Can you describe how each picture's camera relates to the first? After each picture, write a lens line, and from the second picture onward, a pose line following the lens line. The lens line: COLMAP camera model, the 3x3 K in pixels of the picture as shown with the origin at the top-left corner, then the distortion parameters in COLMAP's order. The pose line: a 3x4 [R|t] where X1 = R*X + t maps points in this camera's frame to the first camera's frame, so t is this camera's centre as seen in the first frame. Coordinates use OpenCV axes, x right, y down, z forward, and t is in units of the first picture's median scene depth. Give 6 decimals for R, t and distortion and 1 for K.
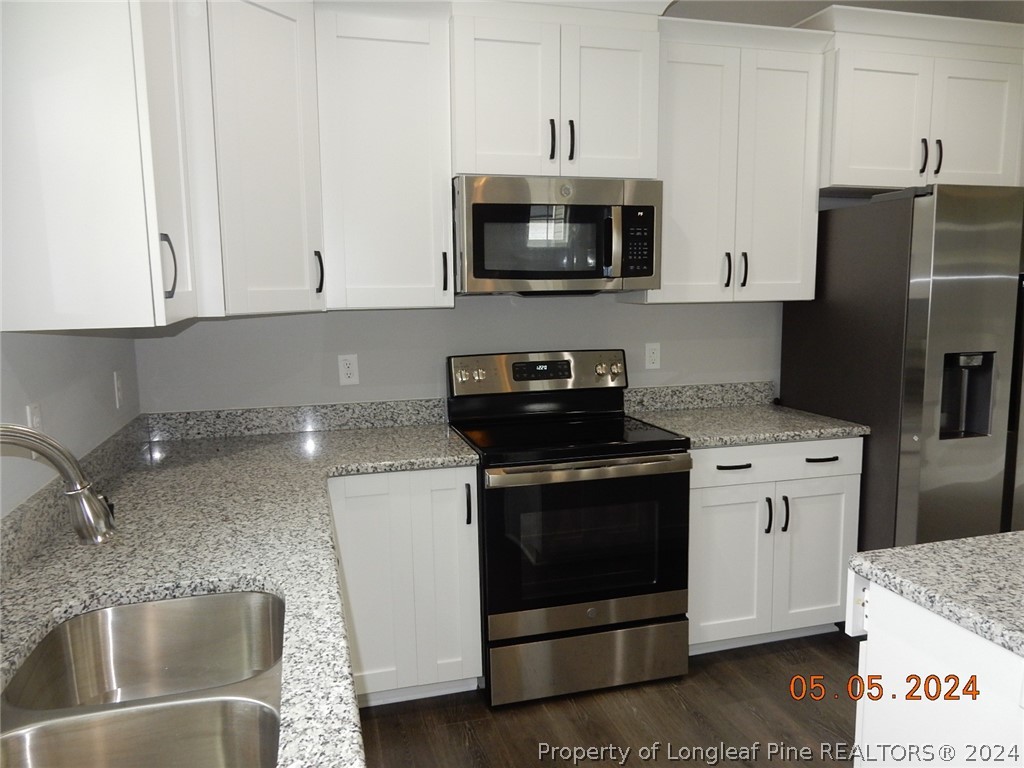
lens RADIAL K [[749.4, 0, 512.3], [0, 749.4, 383.6], [0, 0, 1]] dist [0.032807, -0.003166]
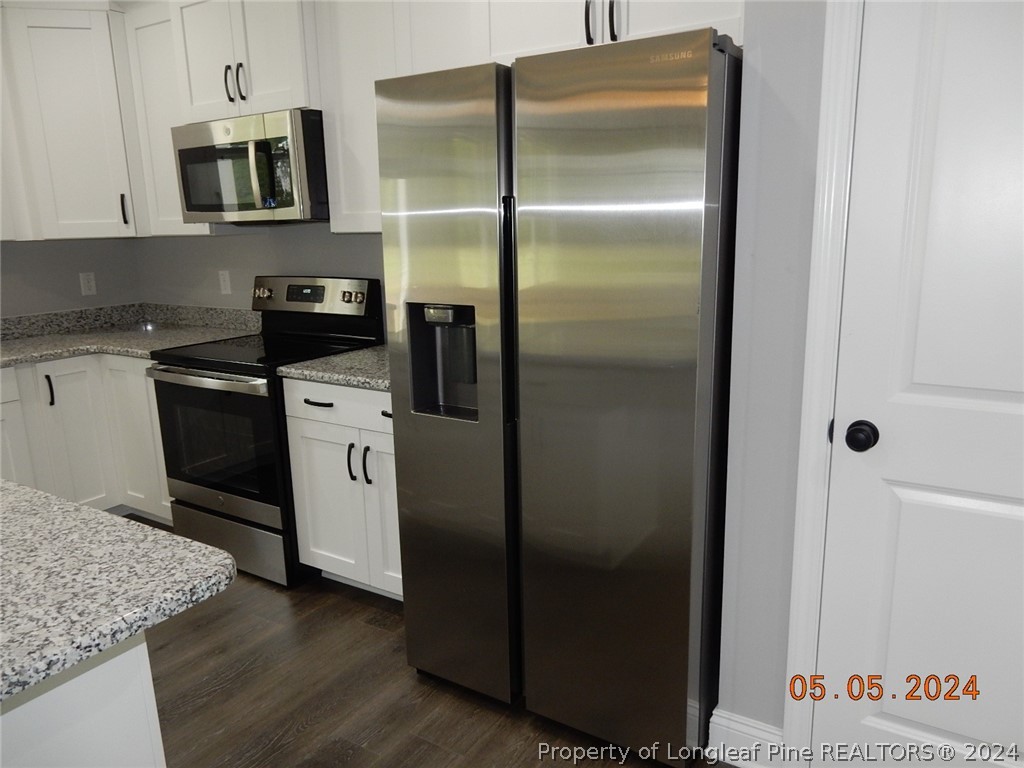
lens RADIAL K [[749.4, 0, 511.5], [0, 749.4, 385.7], [0, 0, 1]] dist [0.032807, -0.003166]
pose [[0.654594, 0.157209, -0.739454, 1.175944], [-0.077106, 0.986922, 0.141563, -0.069770], [0.752038, -0.035650, 0.658155, 0.542874]]
